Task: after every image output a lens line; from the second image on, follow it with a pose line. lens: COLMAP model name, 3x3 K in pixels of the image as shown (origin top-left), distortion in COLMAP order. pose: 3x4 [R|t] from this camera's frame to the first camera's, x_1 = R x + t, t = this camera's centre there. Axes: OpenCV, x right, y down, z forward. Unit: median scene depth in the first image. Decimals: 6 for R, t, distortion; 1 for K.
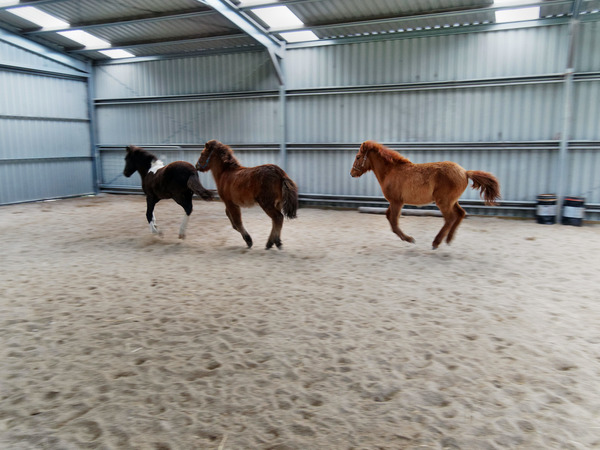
lens RADIAL K [[545.6, 0, 301.9], [0, 545.6, 227.4], [0, 0, 1]] dist [0.033658, 0.000000]
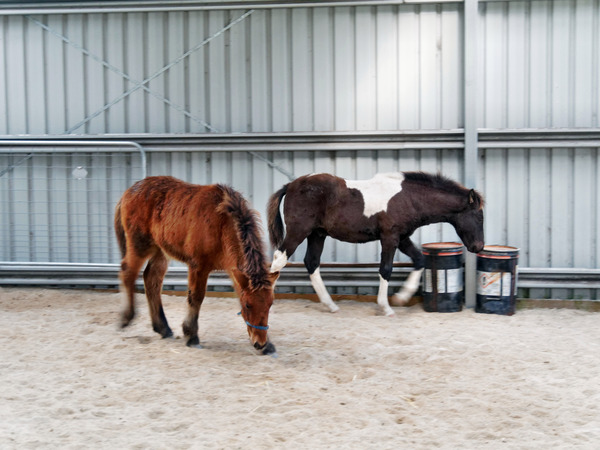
lens RADIAL K [[1393.9, 0, 288.2], [0, 1393.9, 210.1], [0, 0, 1]] dist [0.149388, 0.000000]
pose [[0.967478, -0.020141, 0.252151, -0.413967], [0.045377, 0.994474, -0.094670, -0.021322], [-0.248851, 0.103032, 0.963046, 0.160344]]
